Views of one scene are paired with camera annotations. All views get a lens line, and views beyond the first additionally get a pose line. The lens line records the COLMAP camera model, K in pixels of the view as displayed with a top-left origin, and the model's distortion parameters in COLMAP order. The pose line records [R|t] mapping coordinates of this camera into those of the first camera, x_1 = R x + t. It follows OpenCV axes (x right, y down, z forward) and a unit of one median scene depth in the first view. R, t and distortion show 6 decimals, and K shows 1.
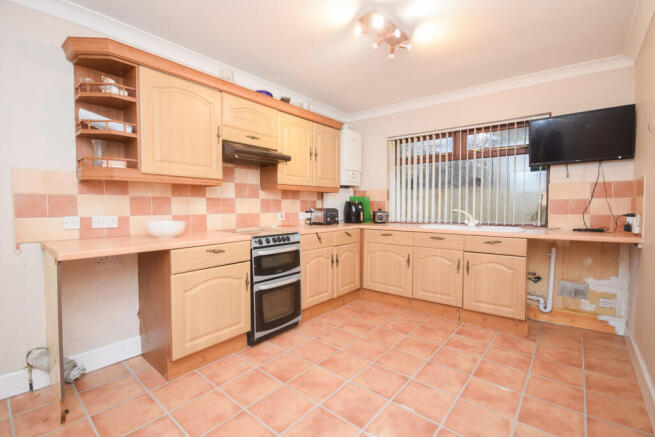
lens RADIAL K [[289.7, 0, 324.8], [0, 289.7, 216.1], [0, 0, 1]] dist [-0.005217, -0.001034]
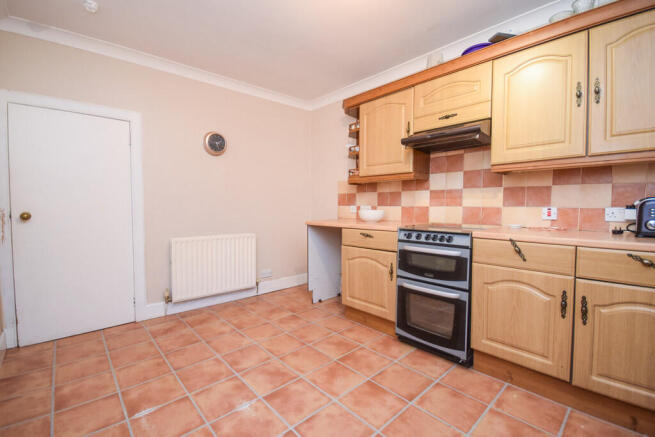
lens RADIAL K [[289.7, 0, 324.7], [0, 289.7, 216.4], [0, 0, 1]] dist [-0.005217, -0.001034]
pose [[-0.129992, 0.038827, -0.990754, 0.719028], [-0.036548, 0.998366, 0.043921, -0.002841], [0.990841, 0.041920, -0.128361, 0.838837]]
